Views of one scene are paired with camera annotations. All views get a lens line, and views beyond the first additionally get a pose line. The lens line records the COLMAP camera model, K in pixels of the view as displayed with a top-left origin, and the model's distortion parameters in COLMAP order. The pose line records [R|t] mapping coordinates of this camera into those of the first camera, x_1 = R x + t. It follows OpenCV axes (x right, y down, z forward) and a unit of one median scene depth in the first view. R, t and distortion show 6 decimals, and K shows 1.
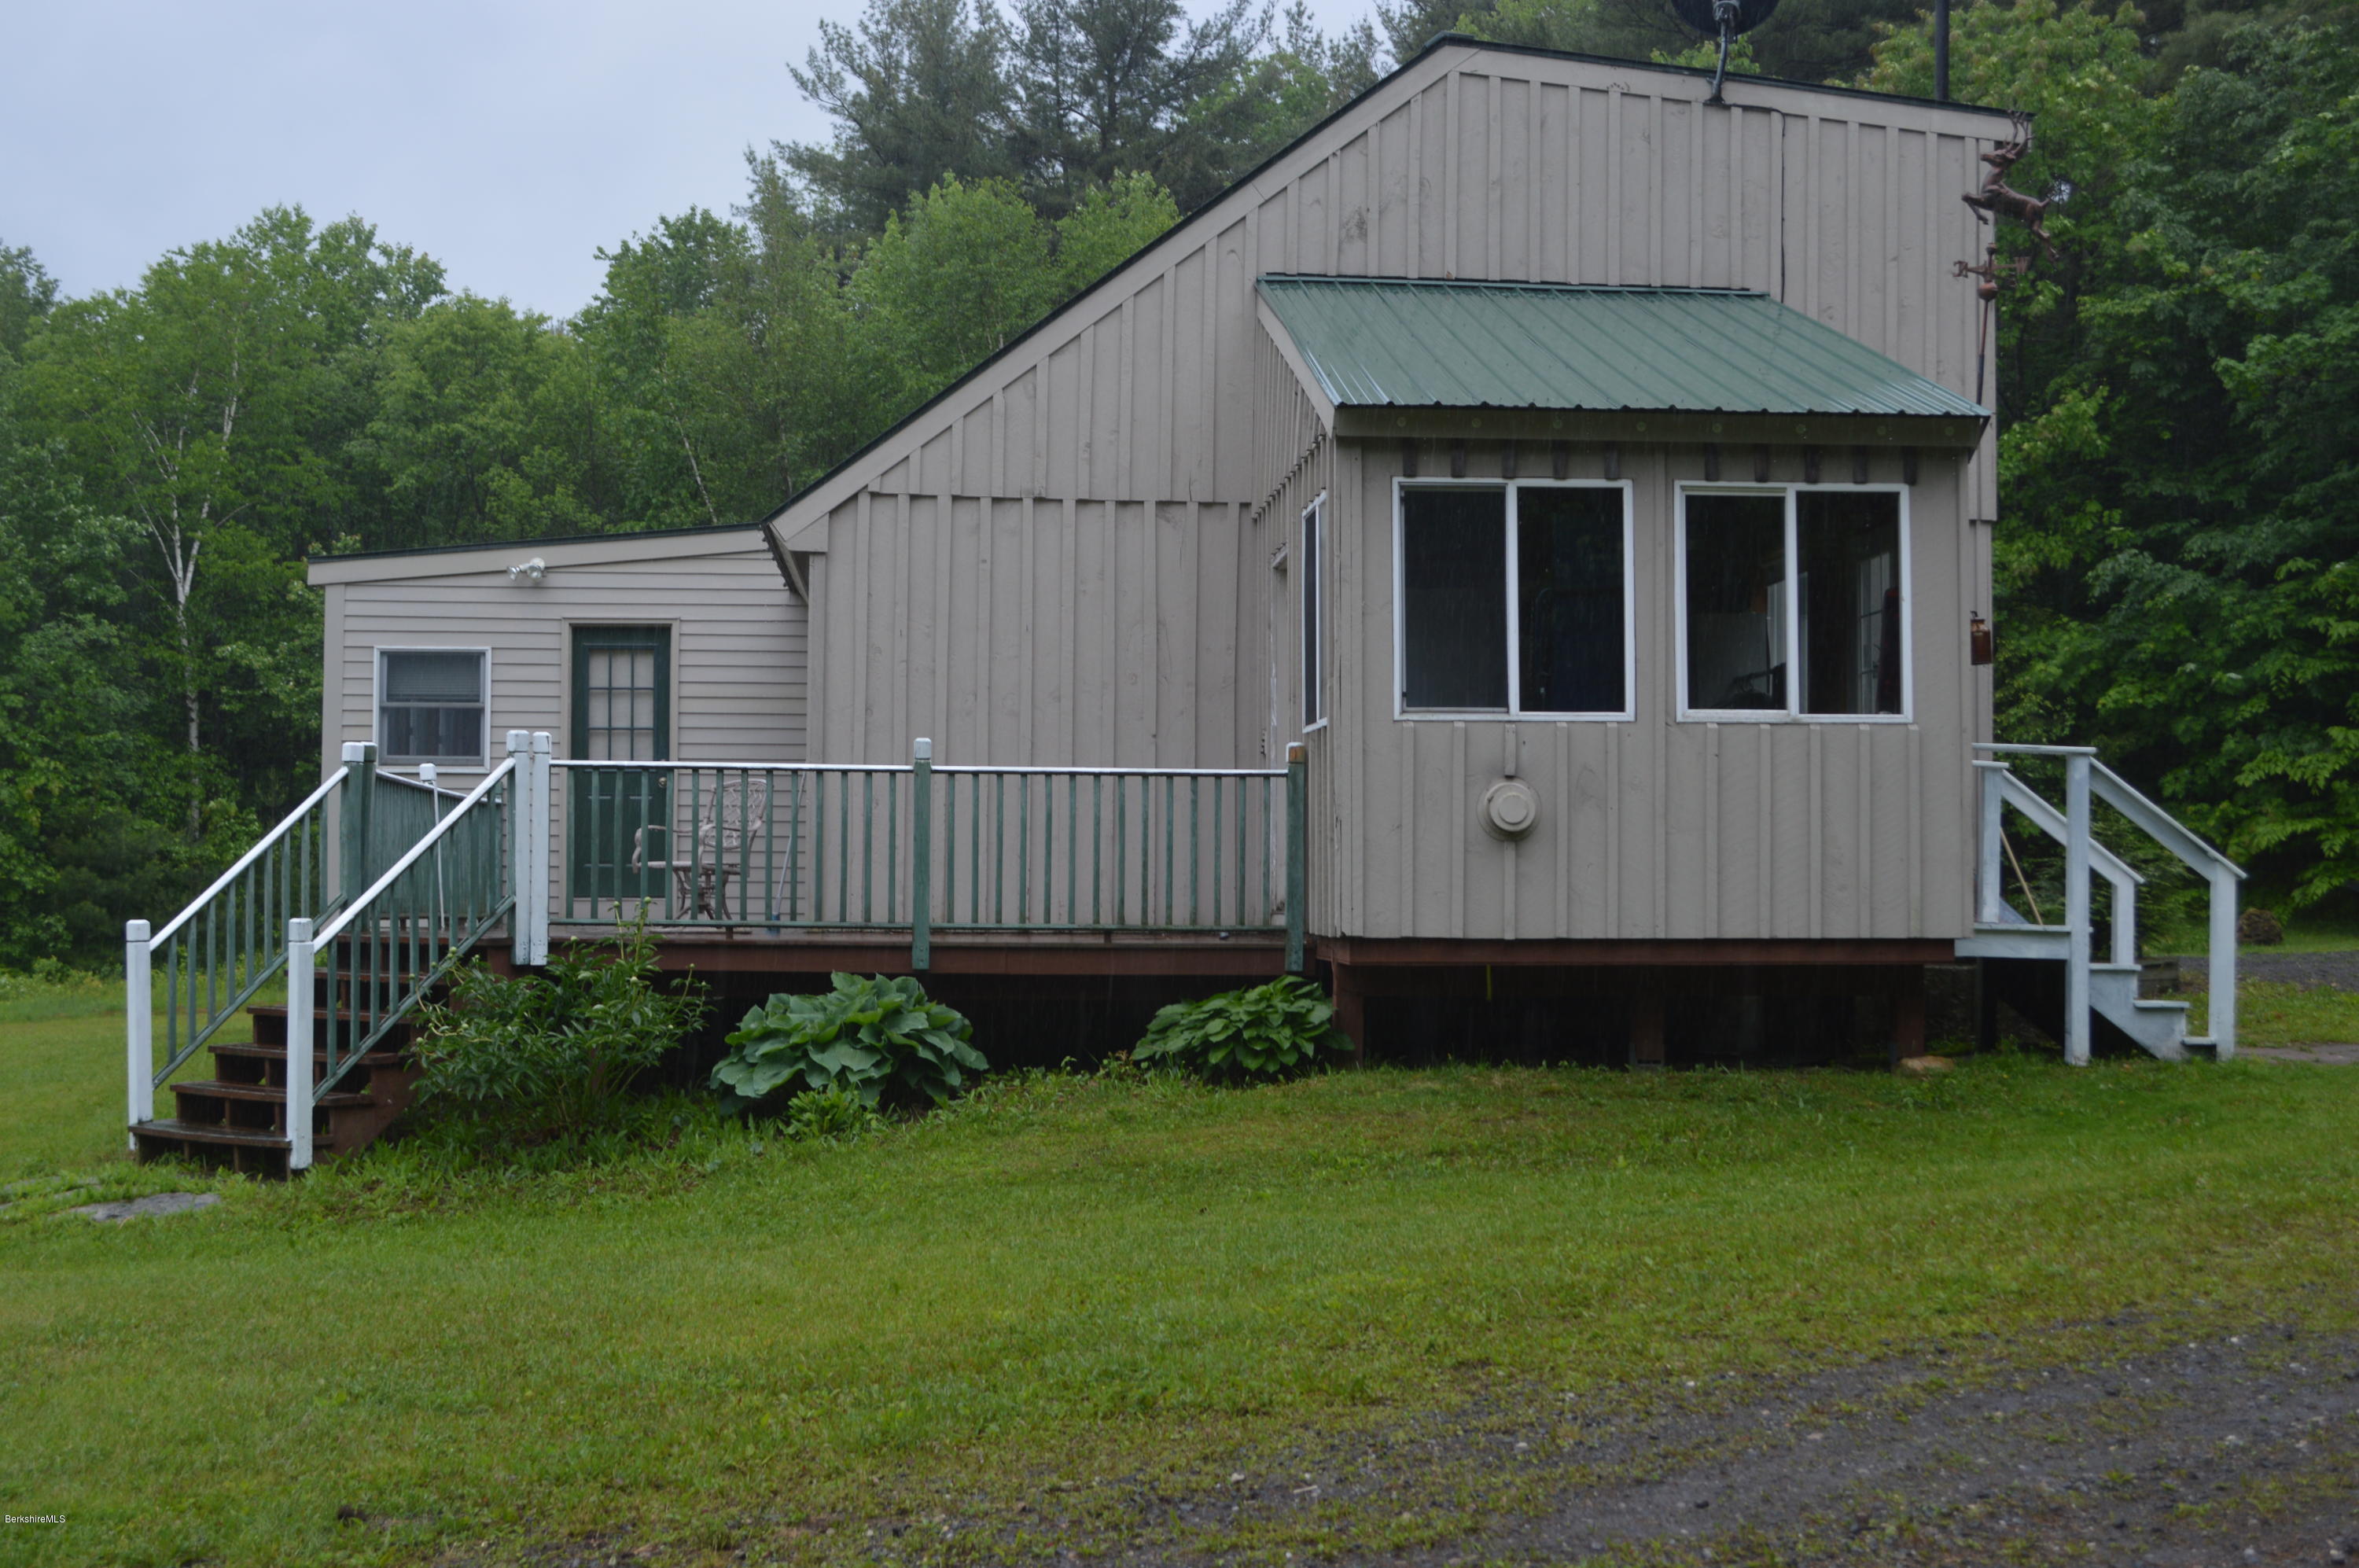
lens RADIAL K [[2842.7, 0, 1179.5], [0, 2842.7, 784.0], [0, 0, 1]] dist [-0.041805, -0.025792]
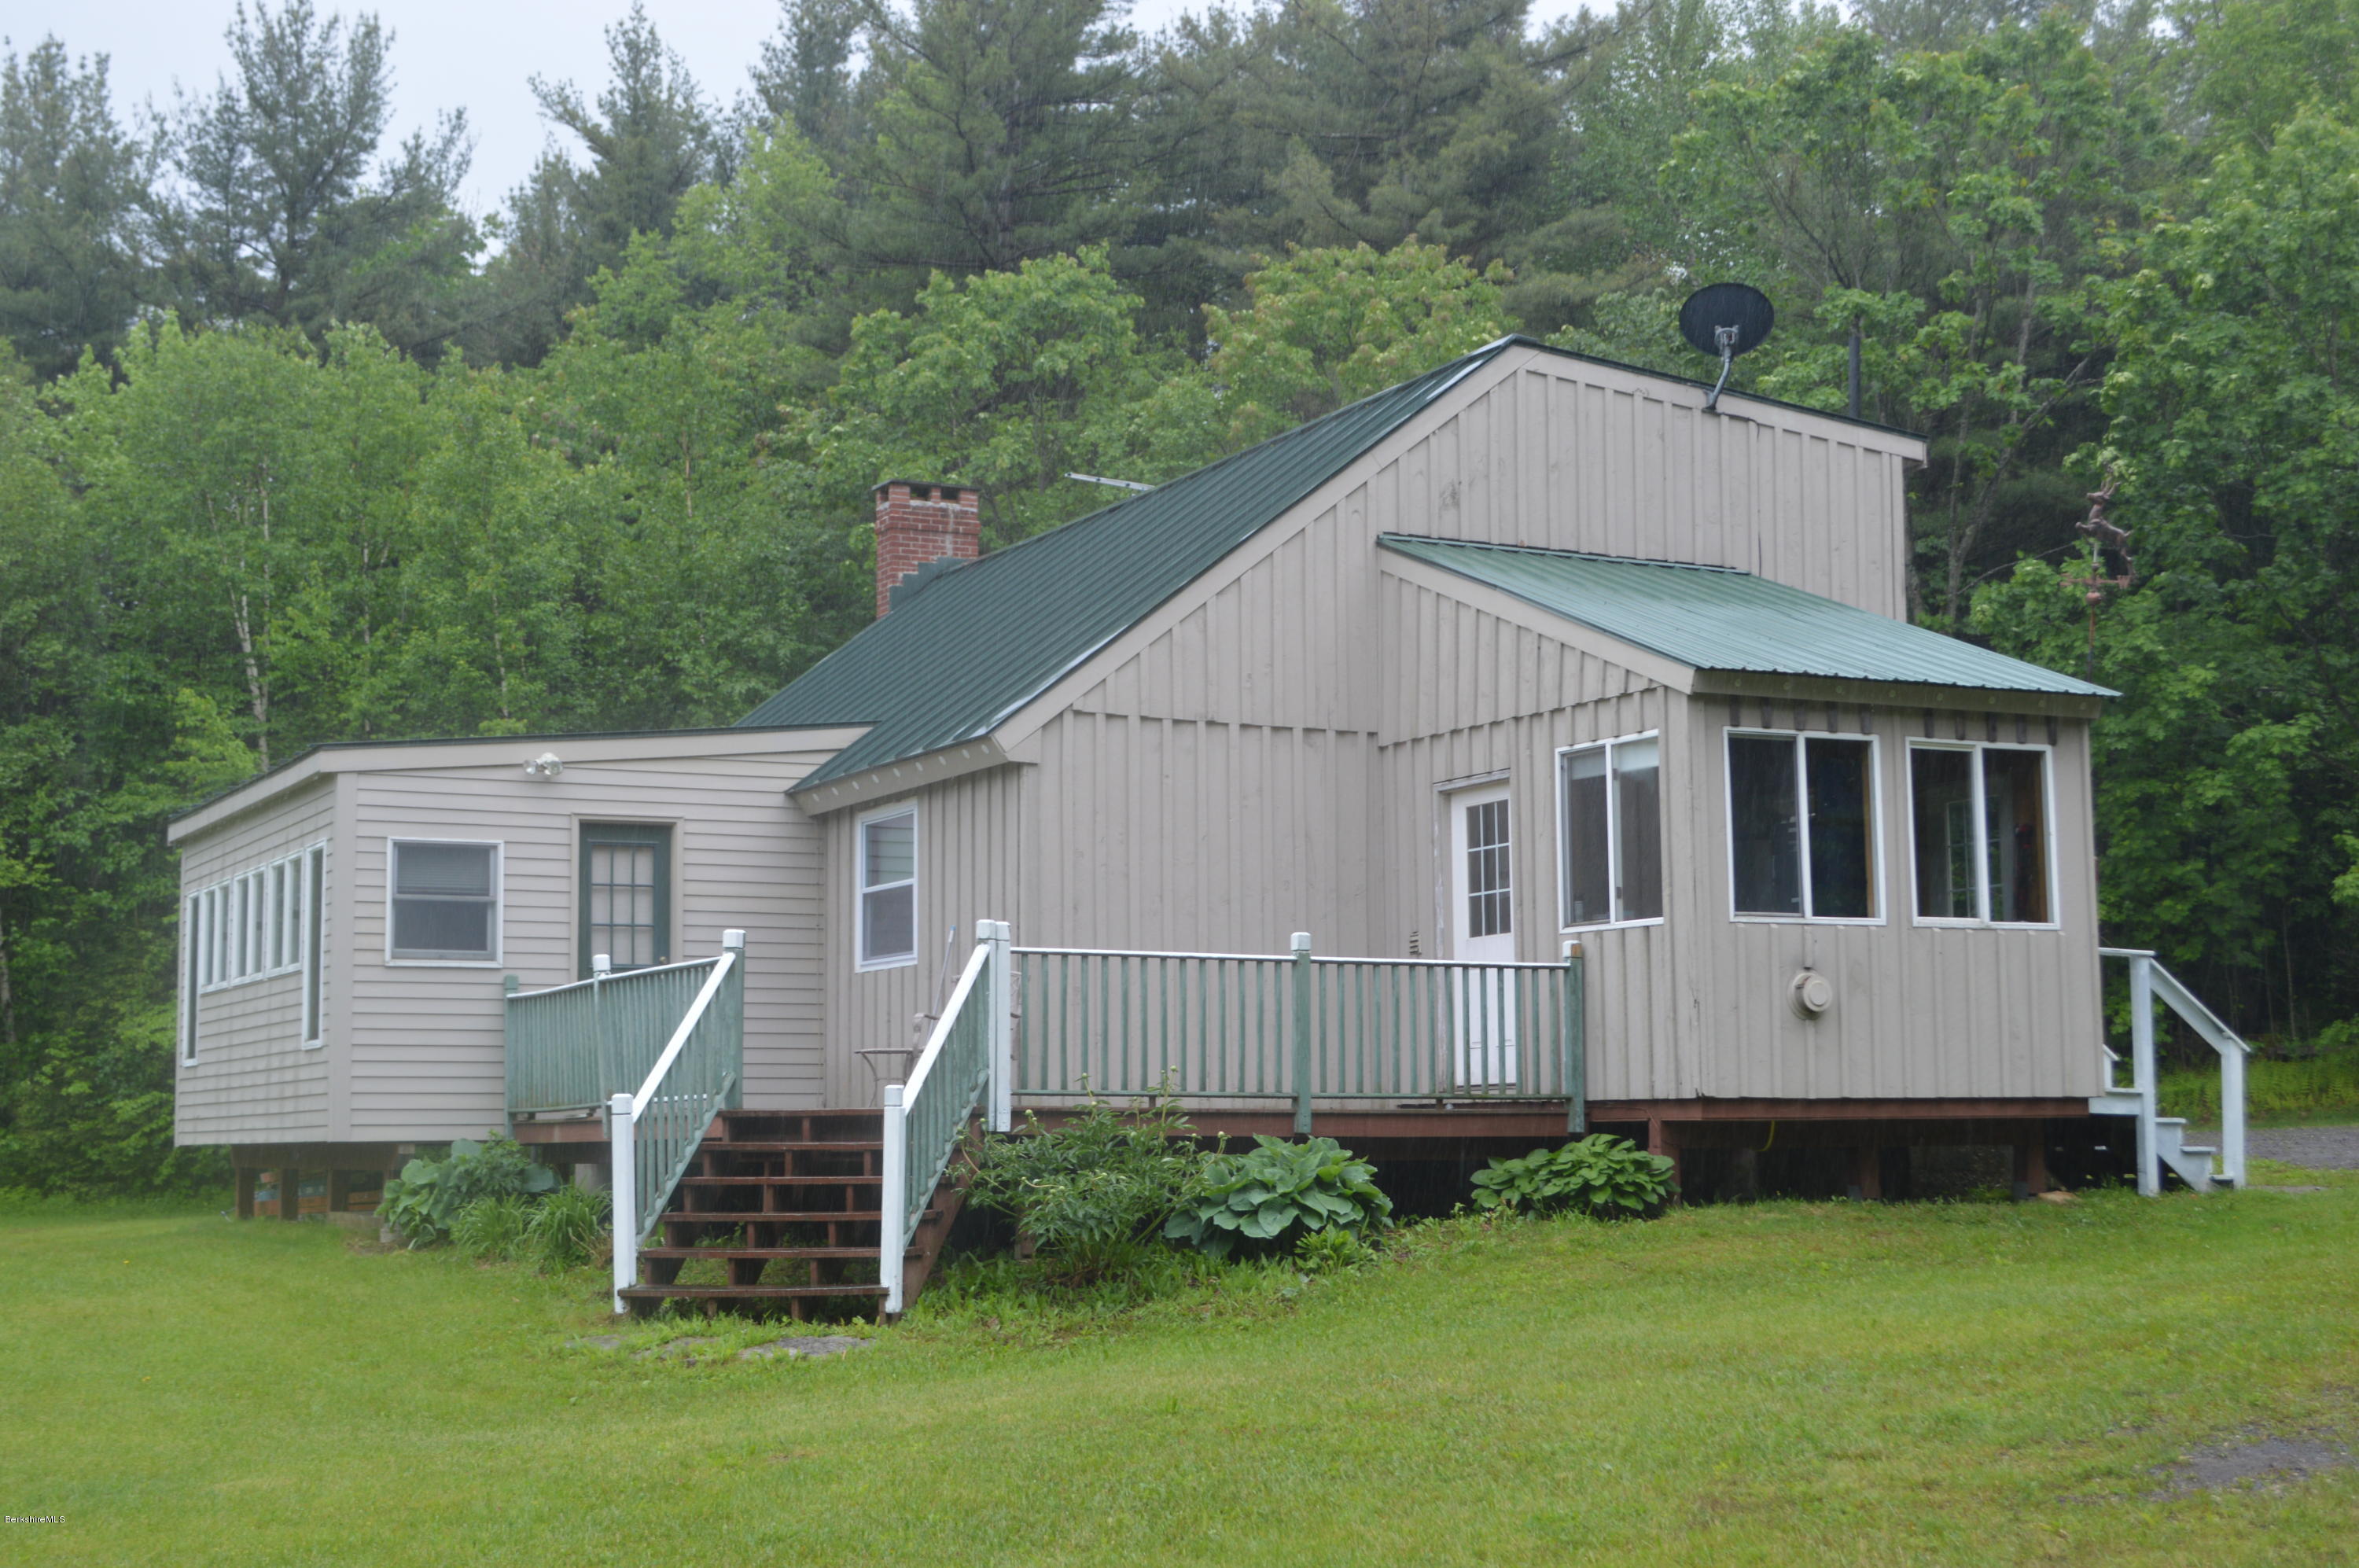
lens RADIAL K [[3339.0, 0, 1179.5], [0, 3339.0, 784.0], [0, 0, 1]] dist [-0.035517, 0.013934]
pose [[0.924591, 0.031054, 0.379692, -0.599085], [-0.003343, 0.997295, -0.073426, 0.021630], [-0.380945, 0.066620, 0.922194, -0.217389]]
